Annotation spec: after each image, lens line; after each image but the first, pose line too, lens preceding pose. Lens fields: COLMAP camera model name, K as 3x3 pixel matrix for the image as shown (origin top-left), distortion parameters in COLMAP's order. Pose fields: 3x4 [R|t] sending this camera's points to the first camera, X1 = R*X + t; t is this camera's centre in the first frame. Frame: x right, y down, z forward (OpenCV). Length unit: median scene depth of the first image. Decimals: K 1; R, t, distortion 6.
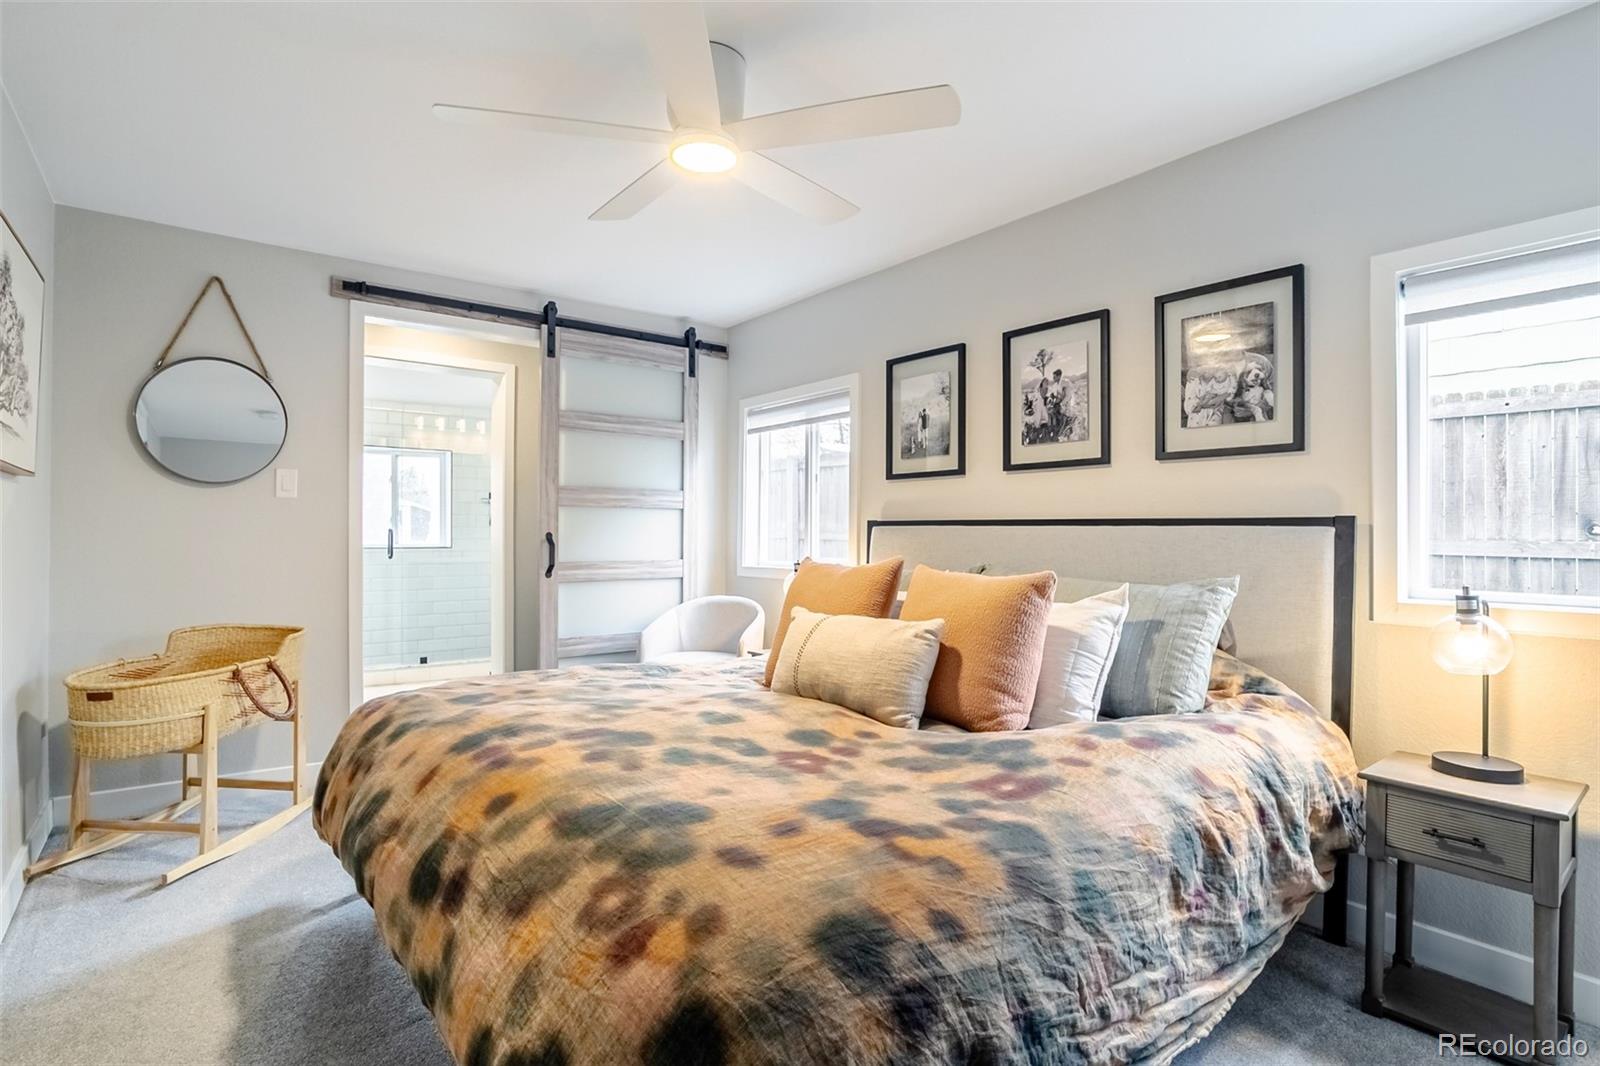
lens RADIAL K [[790.4, 0, 793.5], [0, 790.4, 536.4], [0, 0, 1]] dist [-0.067413, 0.032692]
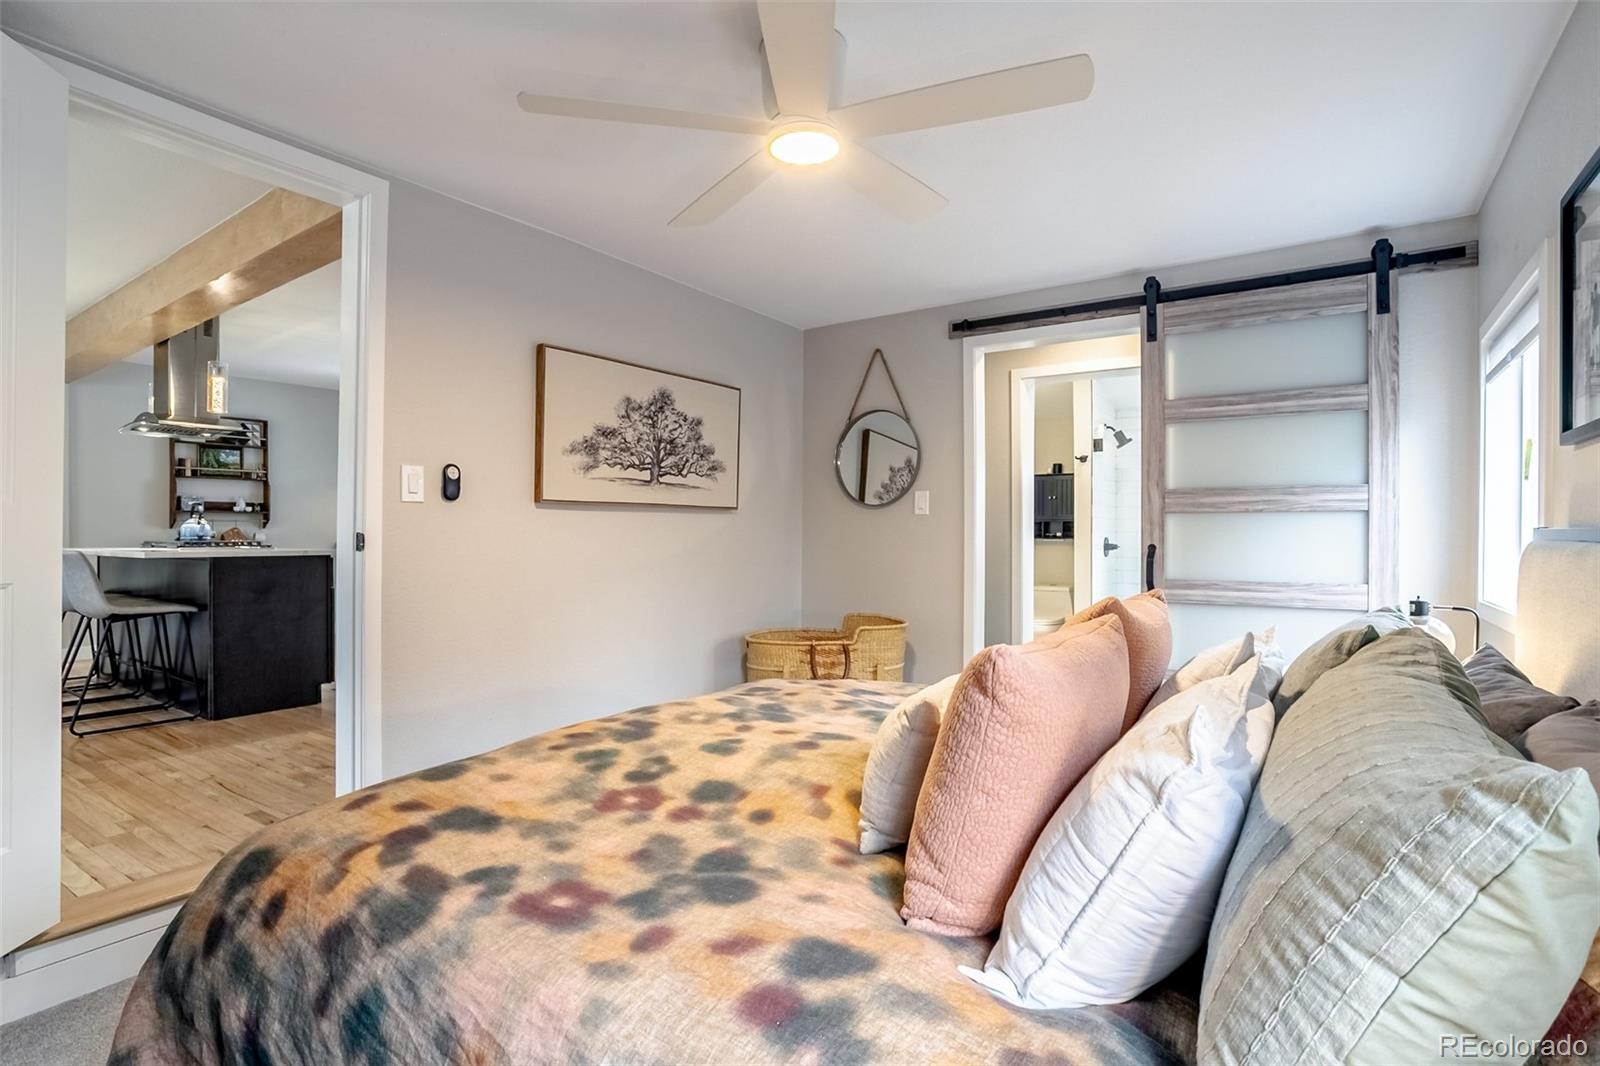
lens RADIAL K [[790.4, 0, 793.5], [0, 790.4, 536.4], [0, 0, 1]] dist [-0.067413, 0.032692]
pose [[0.285240, 0.000947, -0.958456, 0.505192], [-0.001684, 0.999998, 0.000487, -0.016968], [0.958455, 0.001475, 0.285242, 0.476045]]
